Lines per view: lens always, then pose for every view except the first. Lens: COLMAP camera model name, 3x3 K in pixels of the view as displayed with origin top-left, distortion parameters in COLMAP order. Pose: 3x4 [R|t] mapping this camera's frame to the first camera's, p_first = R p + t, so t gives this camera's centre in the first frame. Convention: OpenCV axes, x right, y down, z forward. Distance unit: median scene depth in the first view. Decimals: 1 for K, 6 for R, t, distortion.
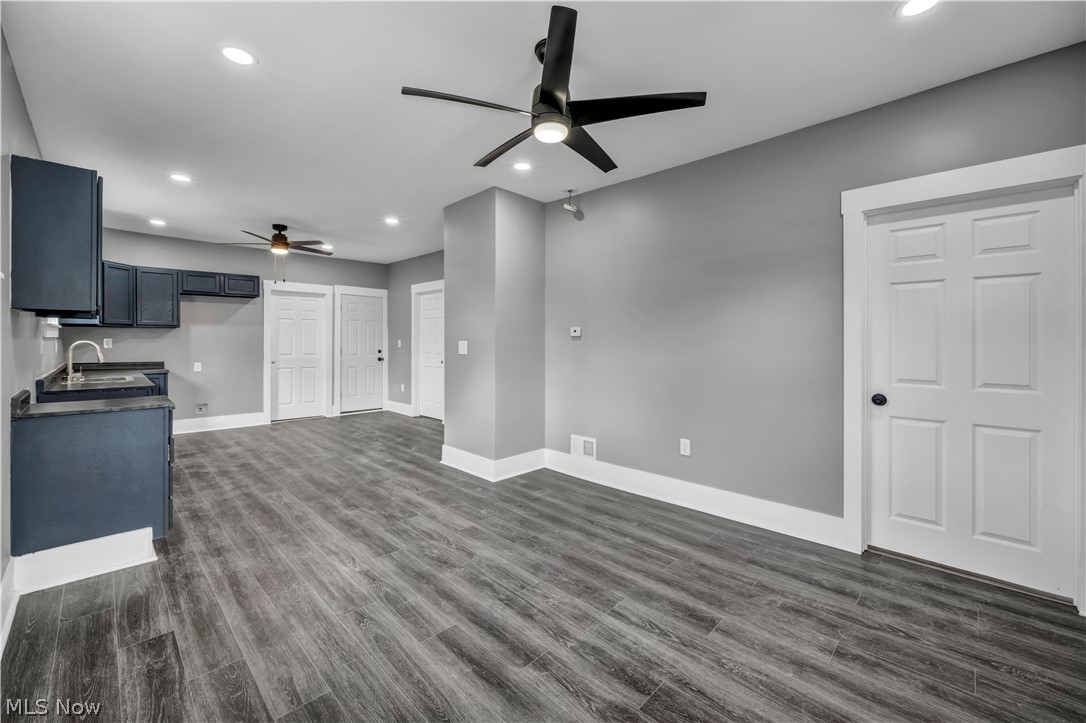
lens RADIAL K [[436.7, 0, 529.4], [0, 436.7, 342.8], [0, 0, 1]] dist [-0.004131, -0.000245]
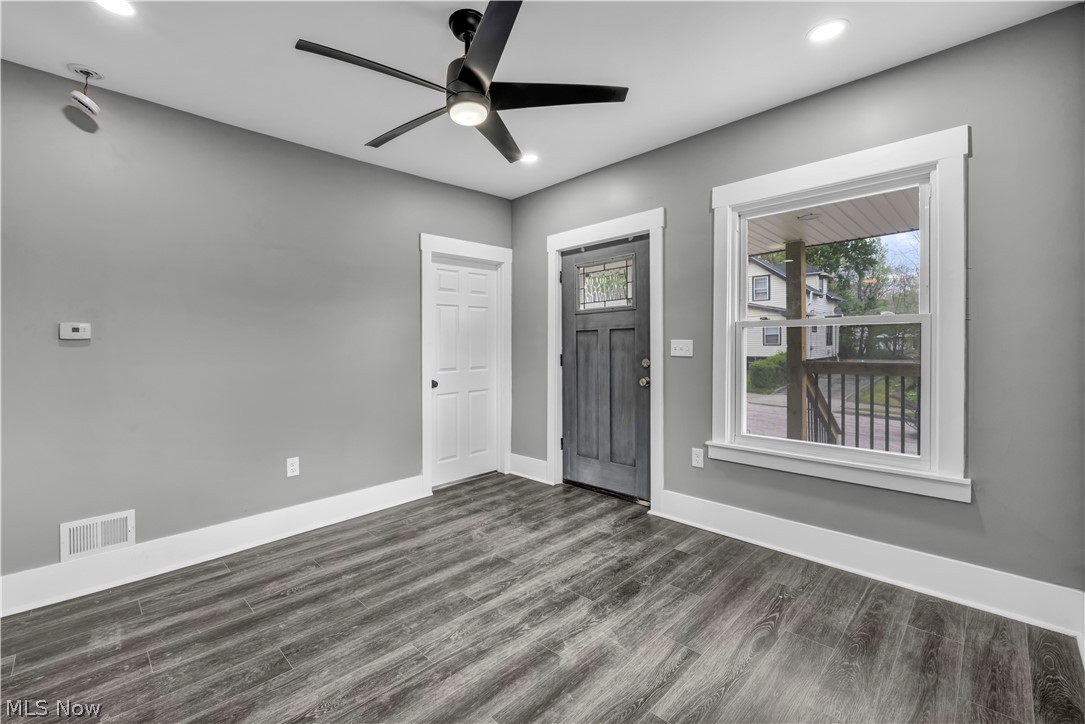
lens RADIAL K [[464.2, 0, 509.7], [0, 464.2, 346.5], [0, 0, 1]] dist [0.000155, -0.000102]
pose [[0.025927, -0.011226, 0.999601, -0.802482], [0.014460, 0.999837, 0.010853, -0.007231], [-0.999559, 0.014173, 0.026085, 0.775228]]
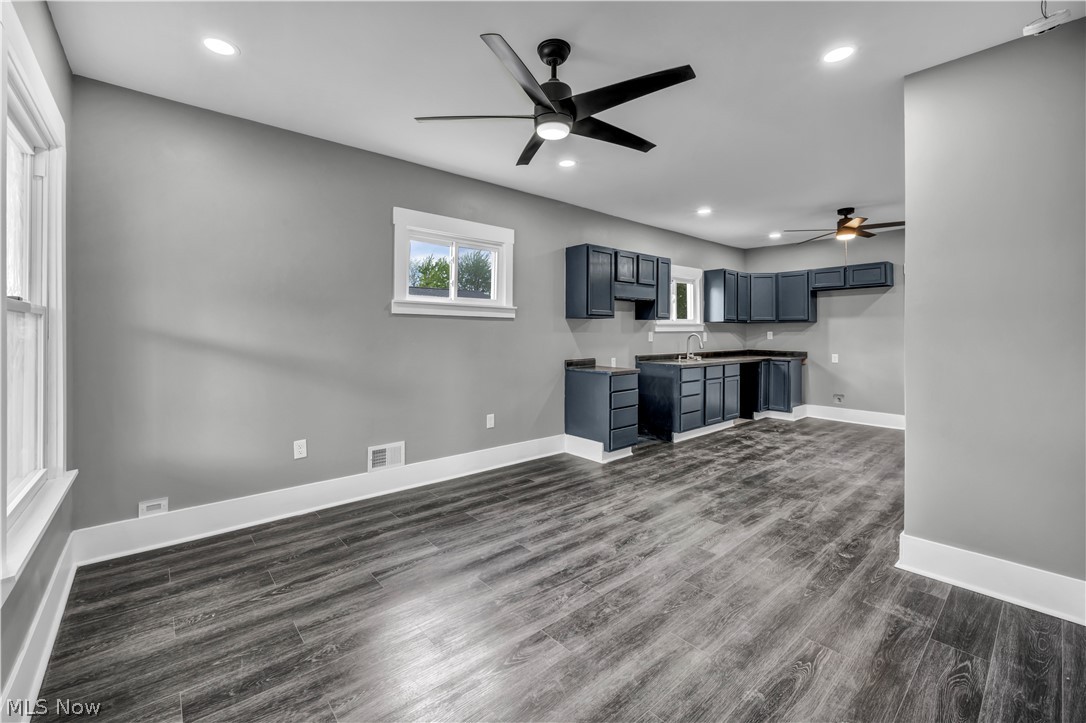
lens RADIAL K [[452.5, 0, 530.1], [0, 452.5, 326.5], [0, 0, 1]] dist [0.001675, -0.000121]
pose [[-0.077008, -0.017193, -0.996882, 0.984549], [-0.002408, 0.999852, -0.017058, -0.002472], [0.997028, 0.001087, -0.077038, 0.907451]]
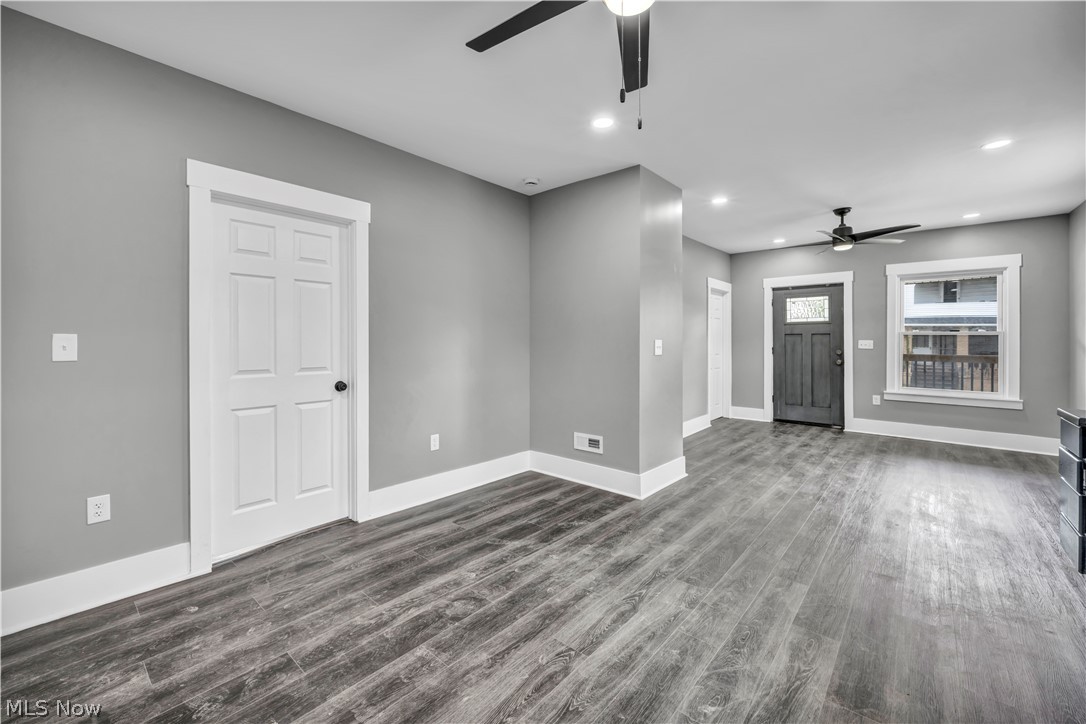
lens RADIAL K [[443.4, 0, 526.3], [0, 443.4, 340.1], [0, 0, 1]] dist [-0.004530, 0.000014]
pose [[-0.057514, -0.004146, 0.998336, -1.856584], [-0.005194, 0.999979, 0.003854, -0.005506], [-0.998331, -0.004964, -0.057535, 2.415105]]
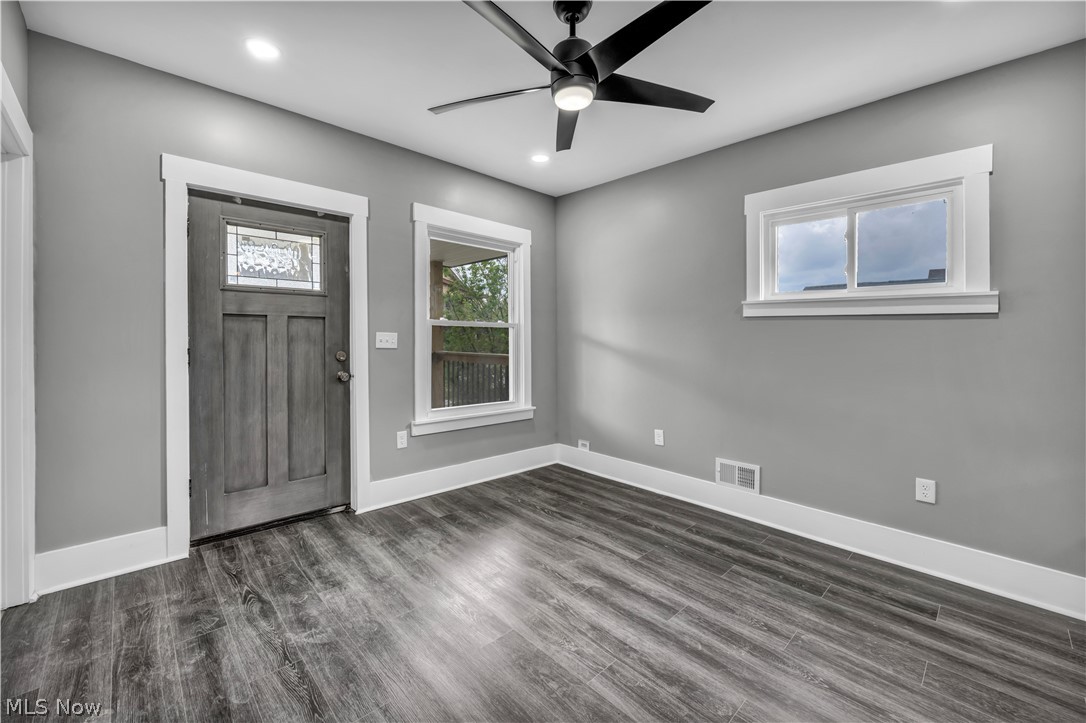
lens RADIAL K [[443.4, 0, 526.3], [0, 443.4, 339.6], [0, 0, 1]] dist [-0.004530, 0.000014]
pose [[-0.999238, -0.019108, 0.034048, 0.108503], [-0.018999, 0.999813, 0.003541, 0.004424], [-0.034109, 0.002892, -0.999414, 1.669872]]
